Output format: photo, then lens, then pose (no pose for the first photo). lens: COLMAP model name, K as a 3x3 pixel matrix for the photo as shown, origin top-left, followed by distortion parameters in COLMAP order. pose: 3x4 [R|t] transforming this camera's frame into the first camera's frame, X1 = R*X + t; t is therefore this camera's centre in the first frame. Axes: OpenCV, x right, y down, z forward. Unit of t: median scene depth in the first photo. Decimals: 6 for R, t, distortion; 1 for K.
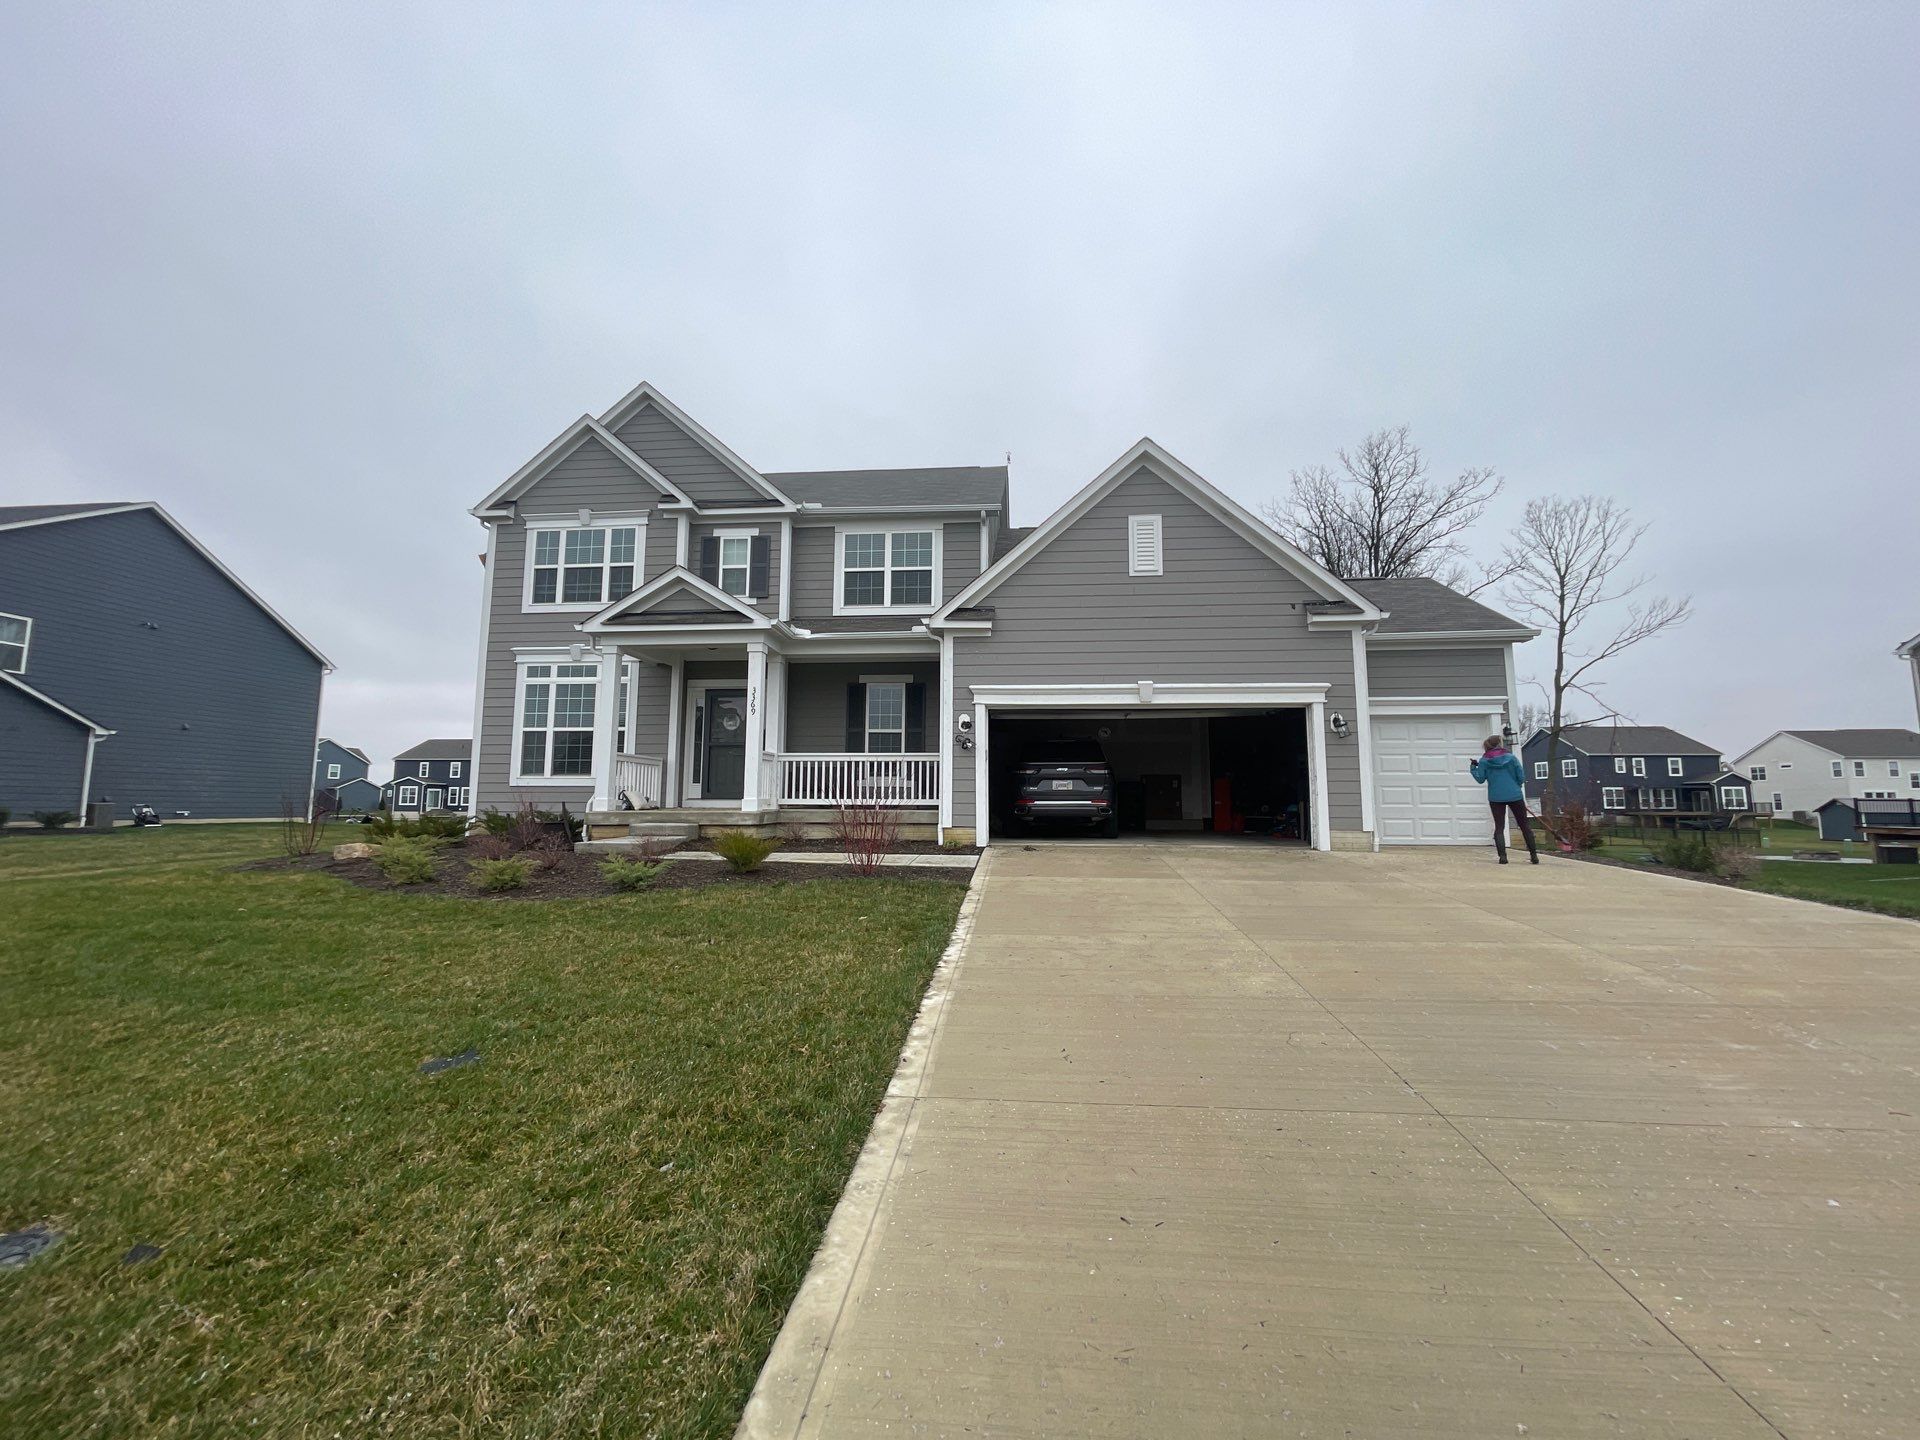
lens RADIAL K [[771.5, 0, 963.7], [0, 771.5, 729.5], [0, 0, 1]] dist [0.009054, -0.000233]
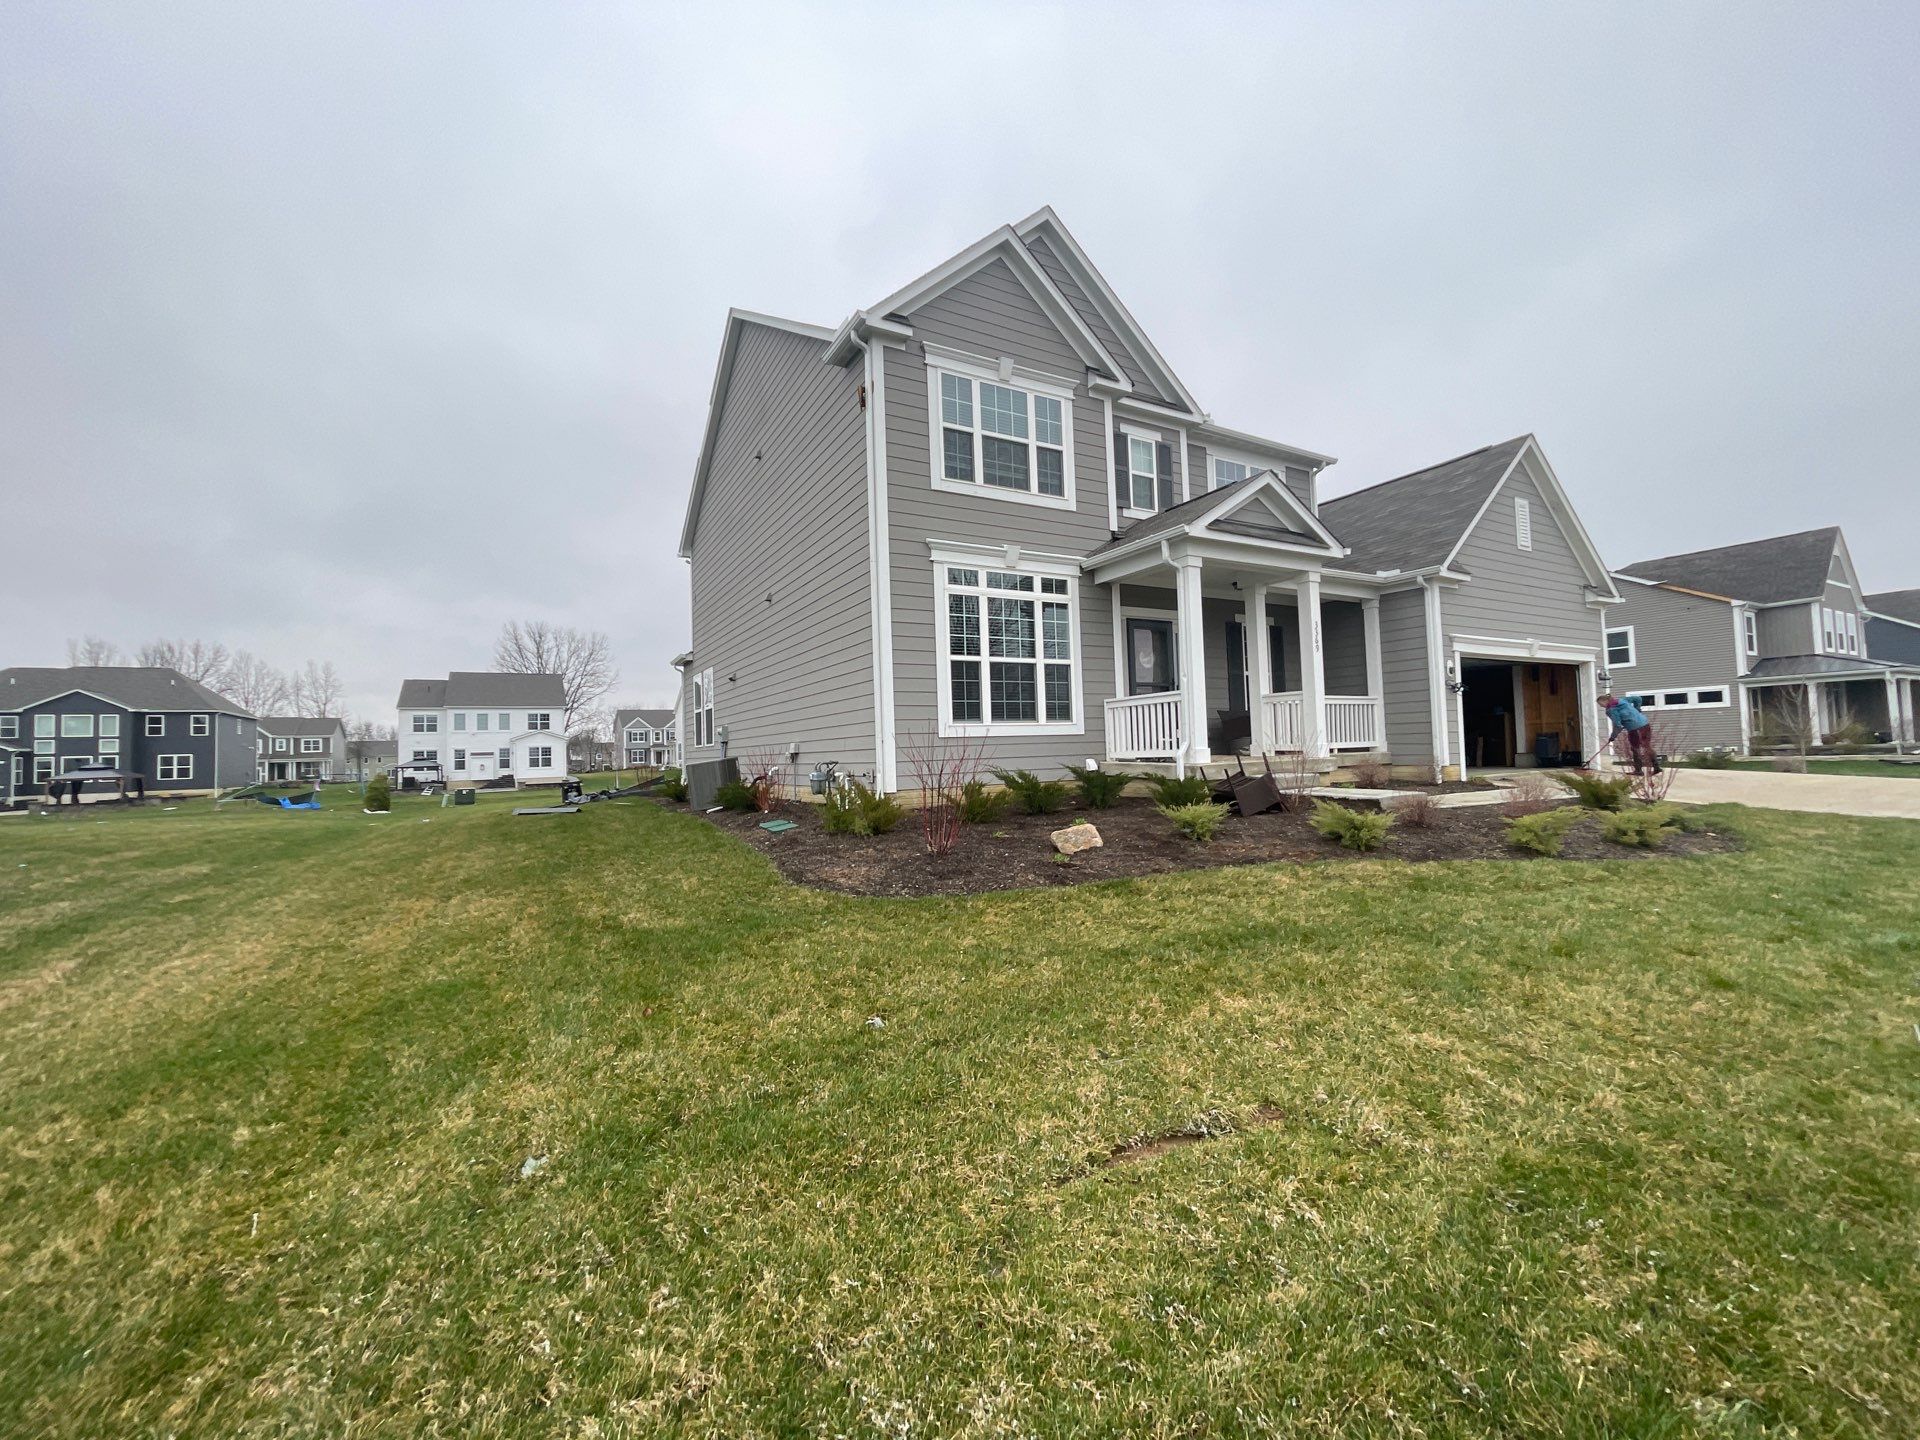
lens RADIAL K [[771.5, 0, 963.7], [0, 771.5, 729.5], [0, 0, 1]] dist [0.009054, -0.000233]
pose [[0.819740, -0.014801, 0.572545, -0.964147], [-0.024572, 0.997837, 0.060977, 0.022219], [-0.572209, -0.064054, 0.817603, 0.410412]]
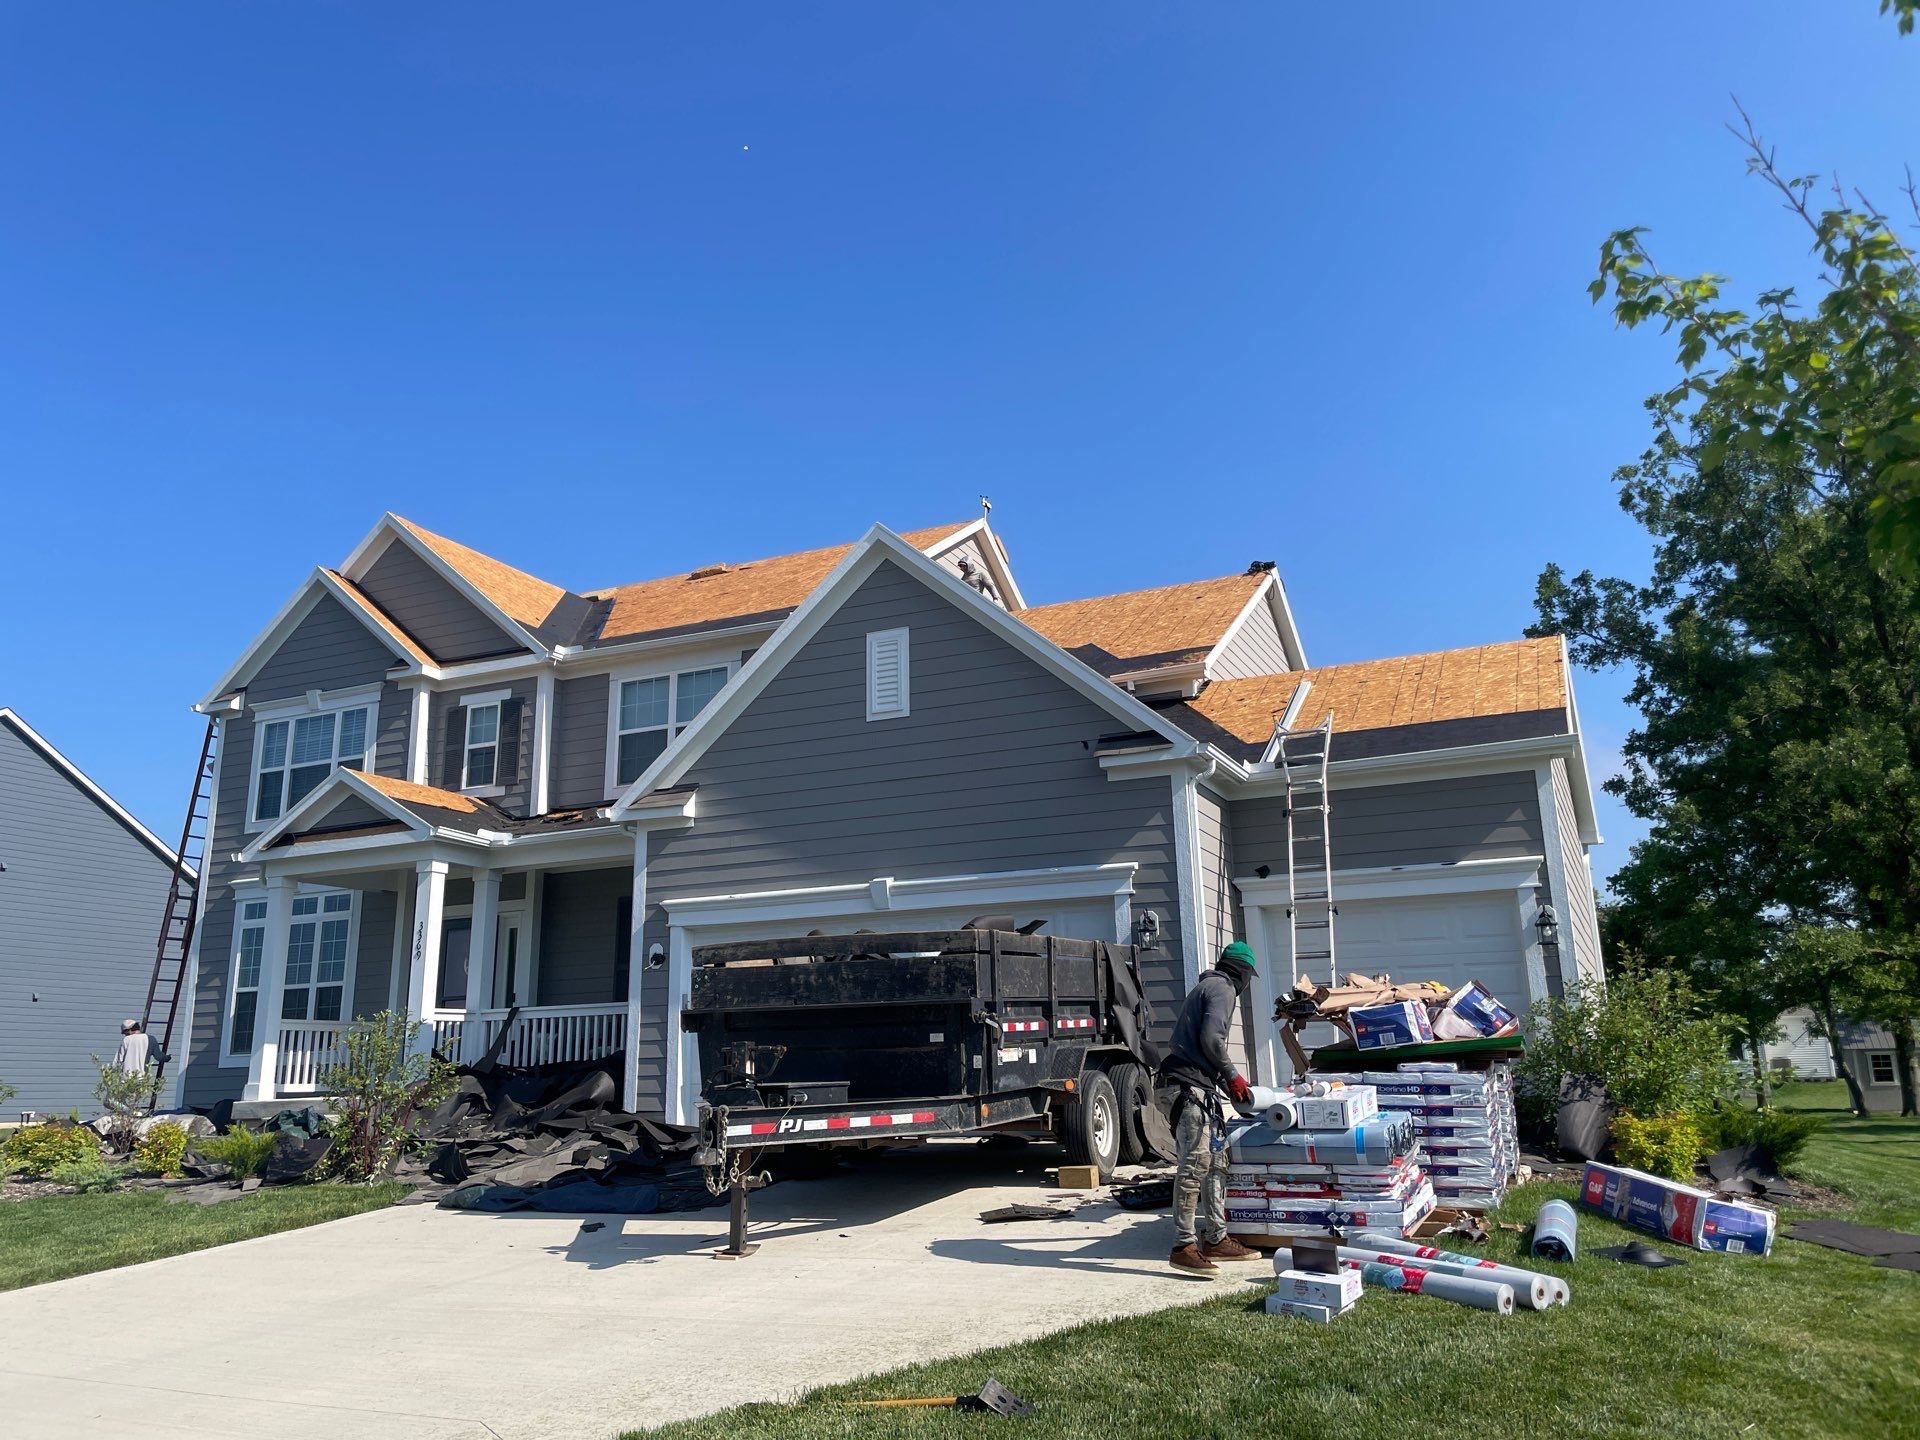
lens RADIAL K [[1443.5, 0, 976.6], [0, 1443.5, 709.9], [0, 0, 1]] dist [0.095446, -0.123997]
pose [[0.942493, -0.105868, -0.317014, 0.582493], [0.059193, 0.986386, -0.153426, -0.007682], [0.328941, 0.125838, 0.935929, -0.125162]]
